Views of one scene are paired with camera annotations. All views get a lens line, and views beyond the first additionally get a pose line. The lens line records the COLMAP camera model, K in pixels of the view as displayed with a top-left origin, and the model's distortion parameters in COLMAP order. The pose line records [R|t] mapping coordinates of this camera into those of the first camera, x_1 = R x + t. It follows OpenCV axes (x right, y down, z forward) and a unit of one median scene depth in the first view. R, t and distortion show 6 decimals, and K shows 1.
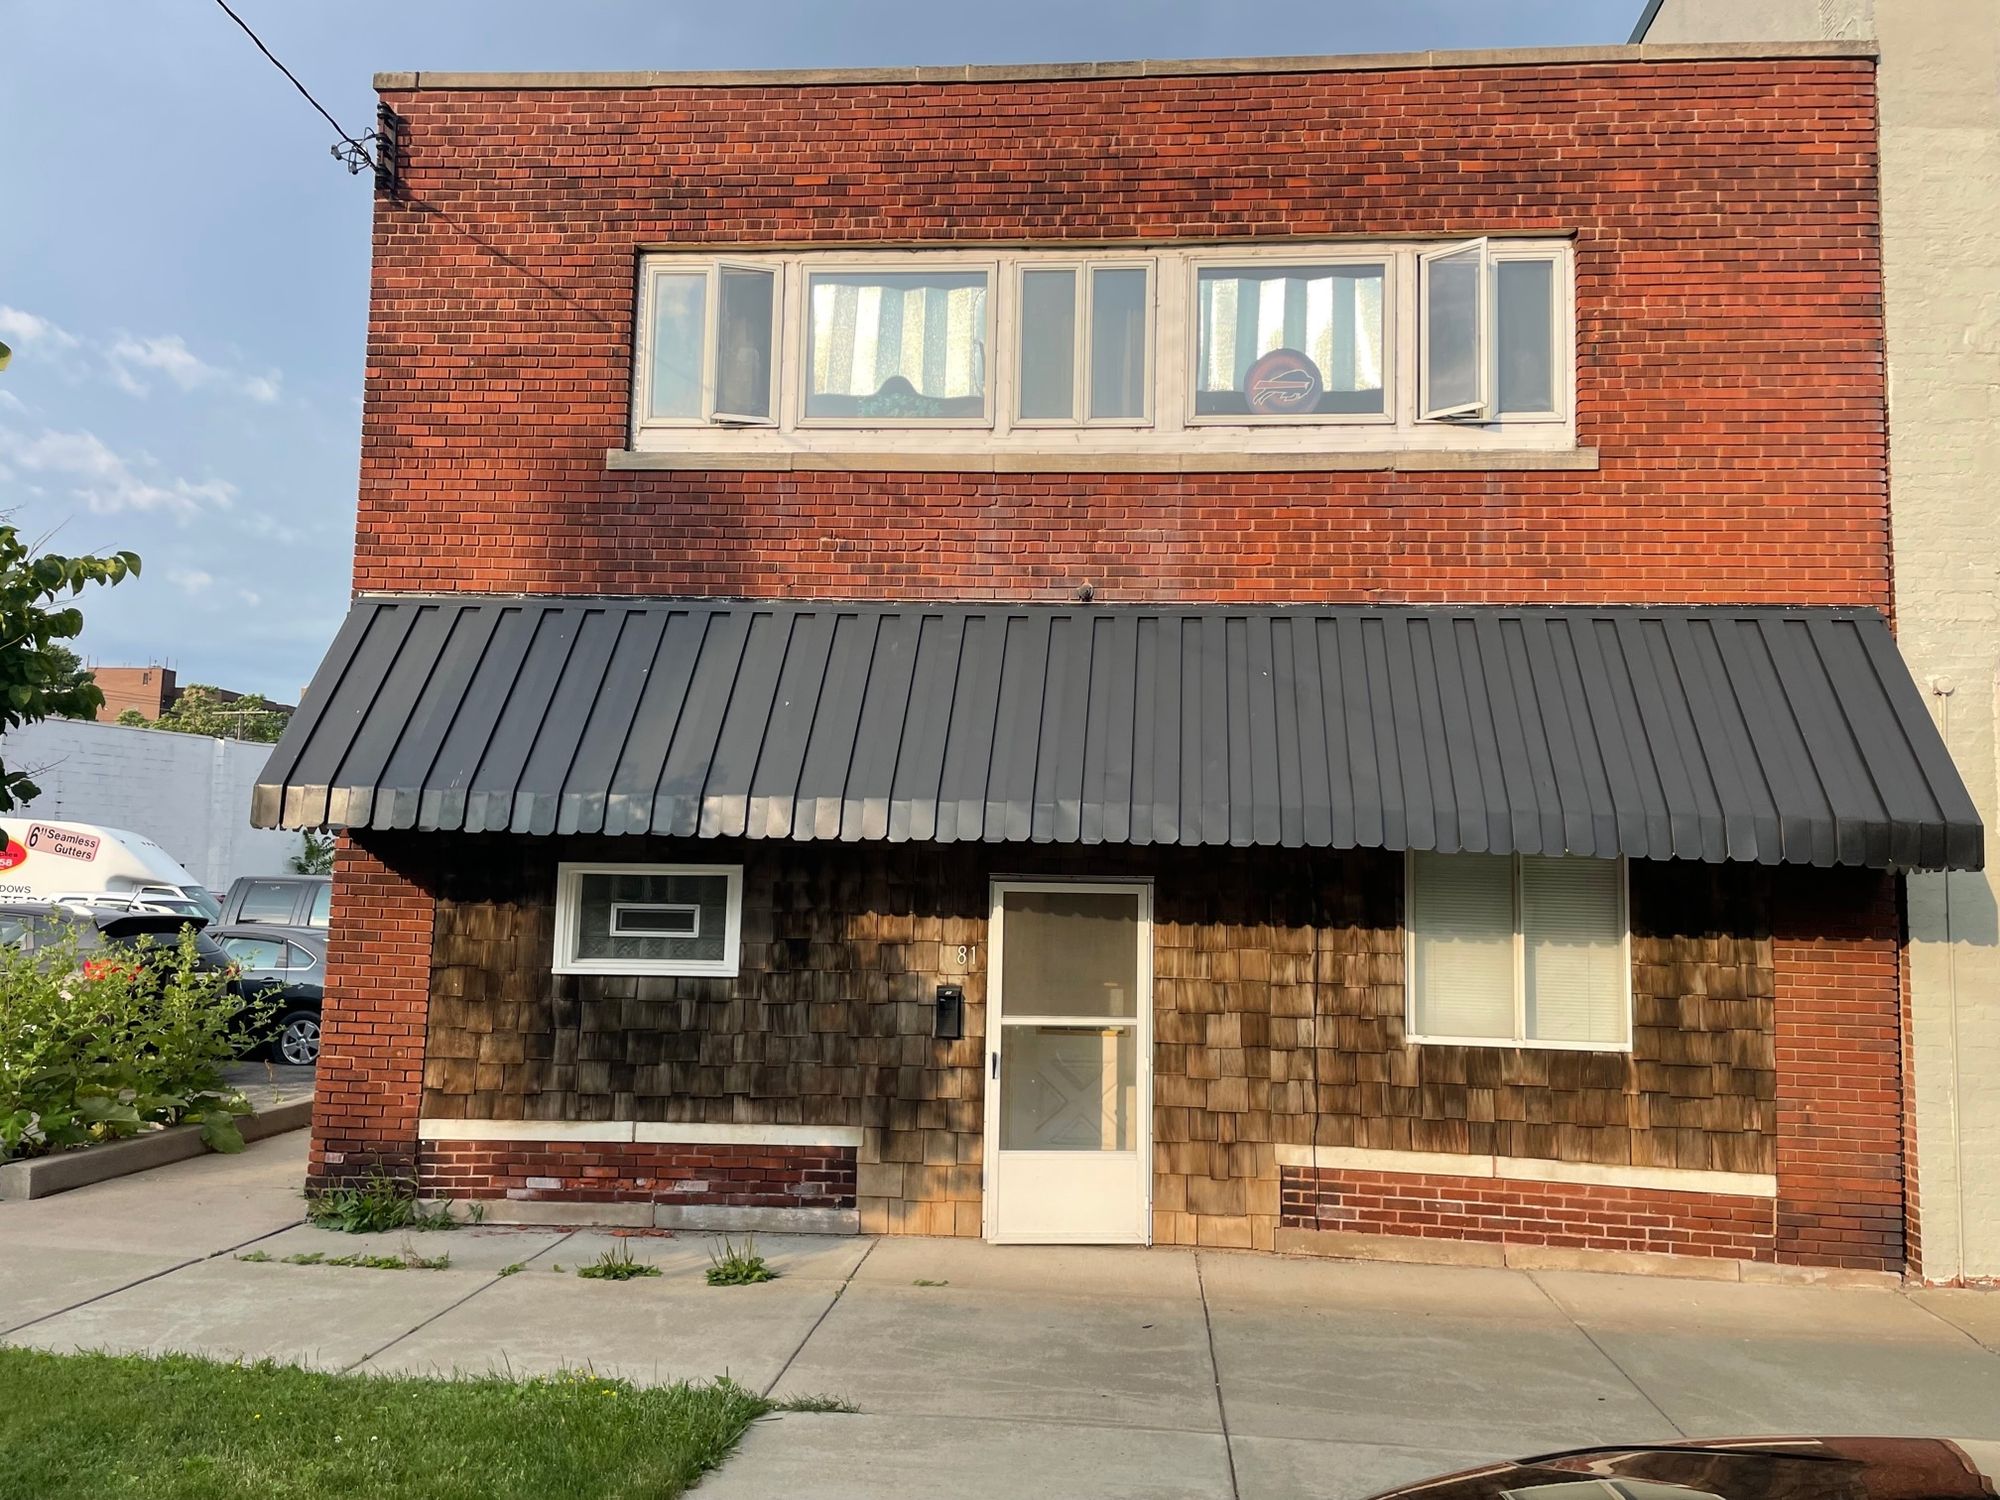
lens RADIAL K [[1614.4, 0, 1016.1], [0, 1614.4, 762.5], [0, 0, 1]] dist [0.090496, -0.124474]
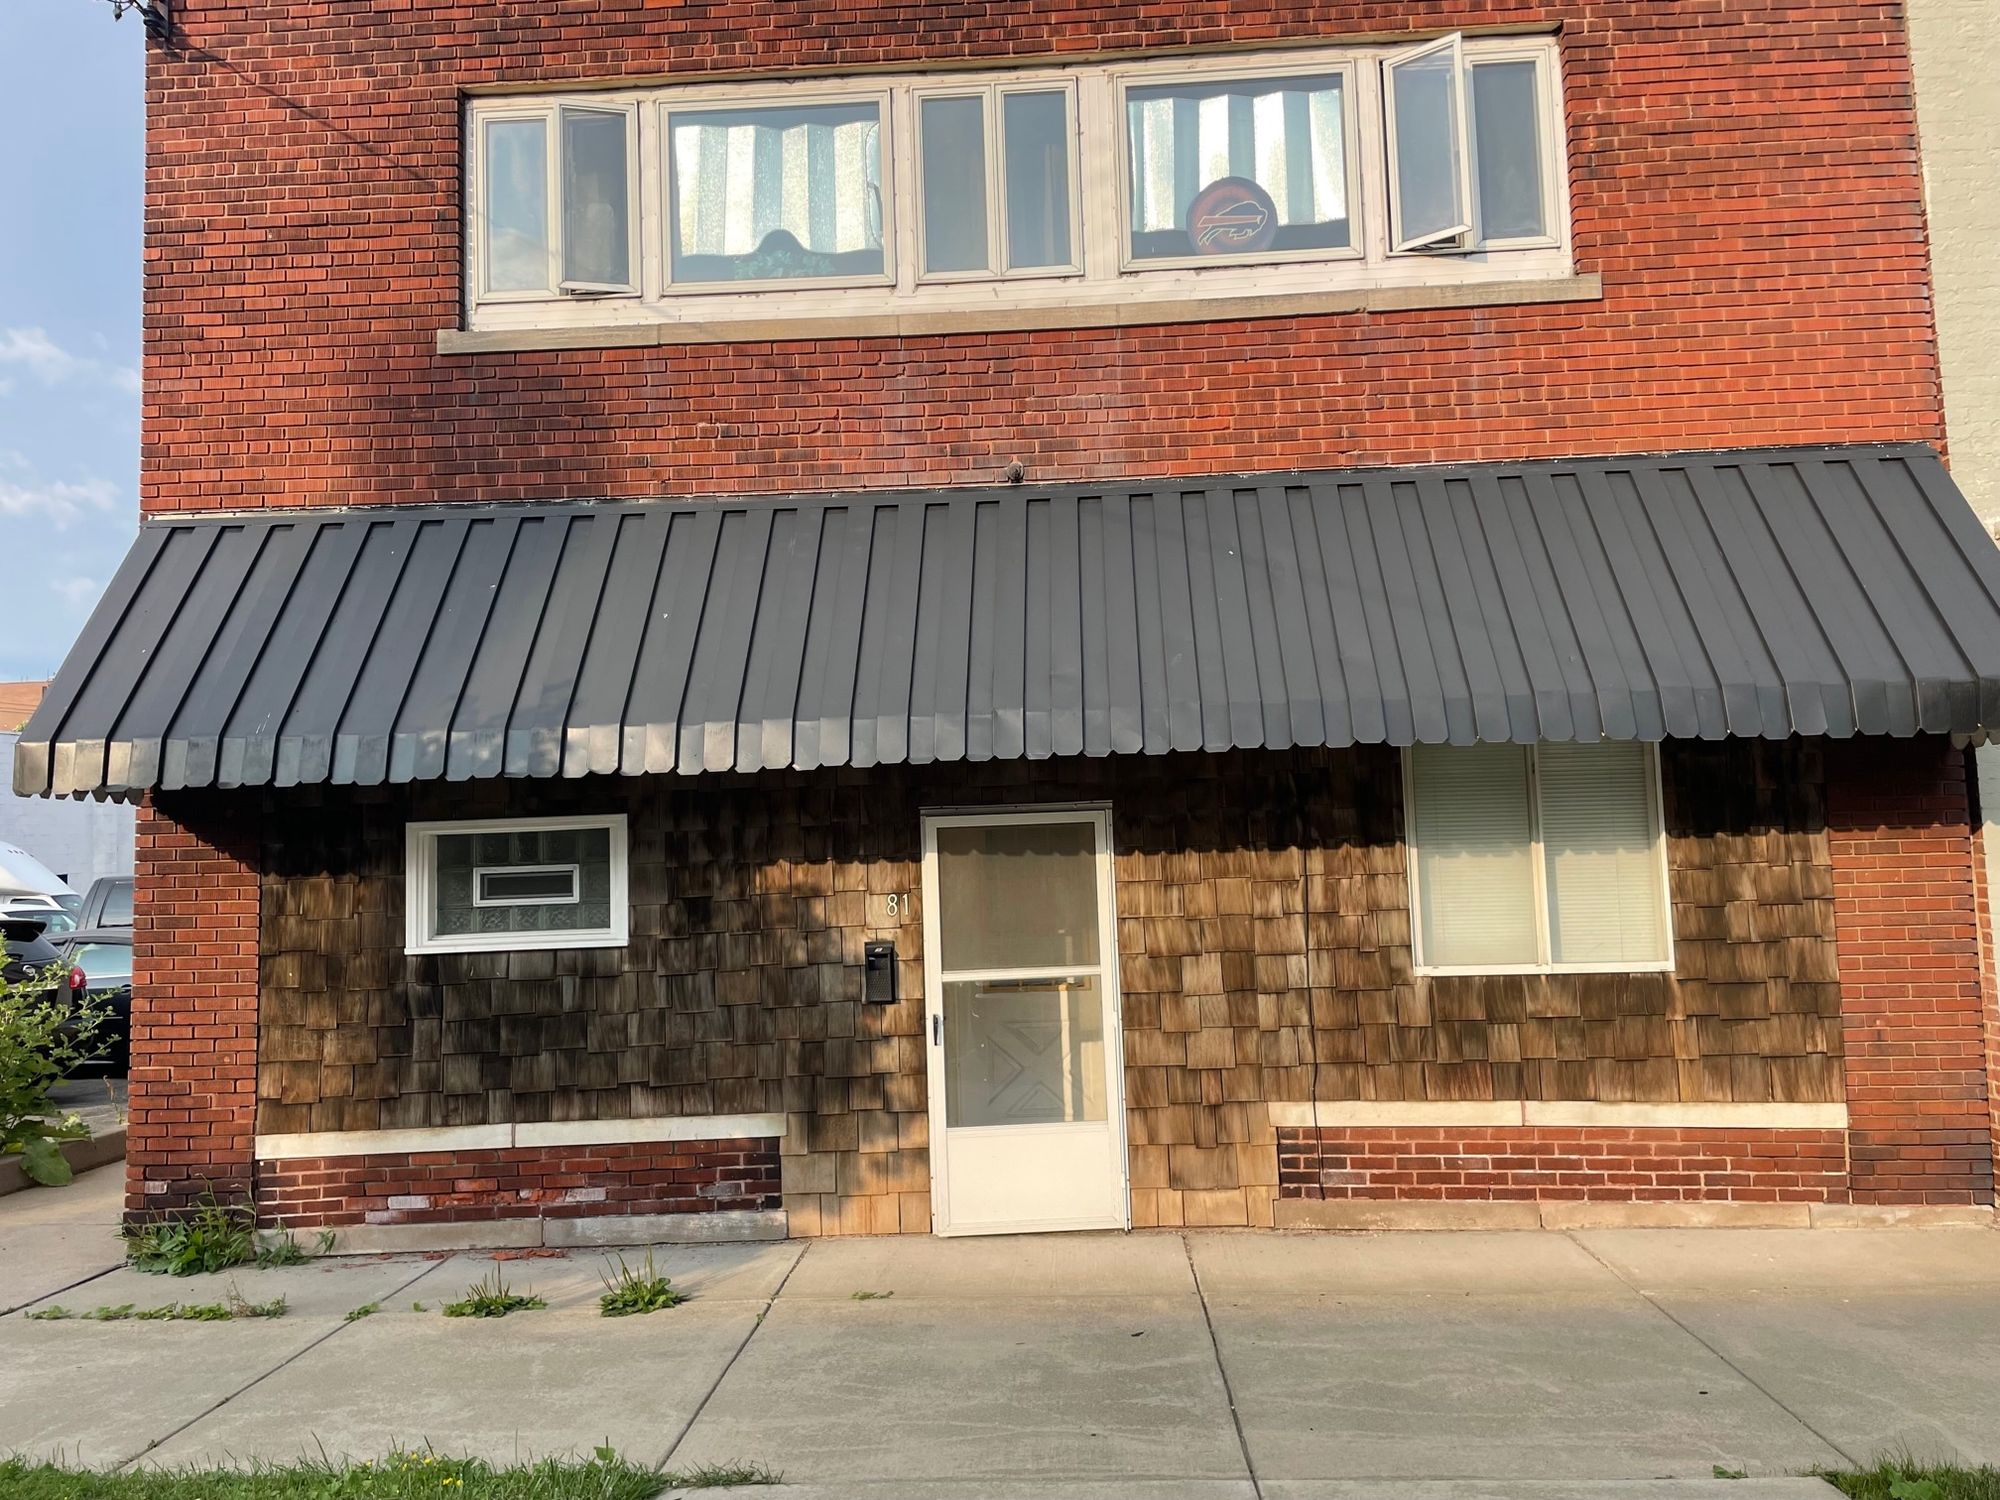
lens RADIAL K [[1614.4, 0, 1016.4], [0, 1614.4, 756.4], [0, 0, 1]] dist [0.090496, -0.124474]
pose [[0.997759, -0.052474, 0.041518, 0.000739], [0.051865, 0.998532, 0.015609, 0.031426], [-0.042276, -0.013420, 0.999016, 0.148679]]
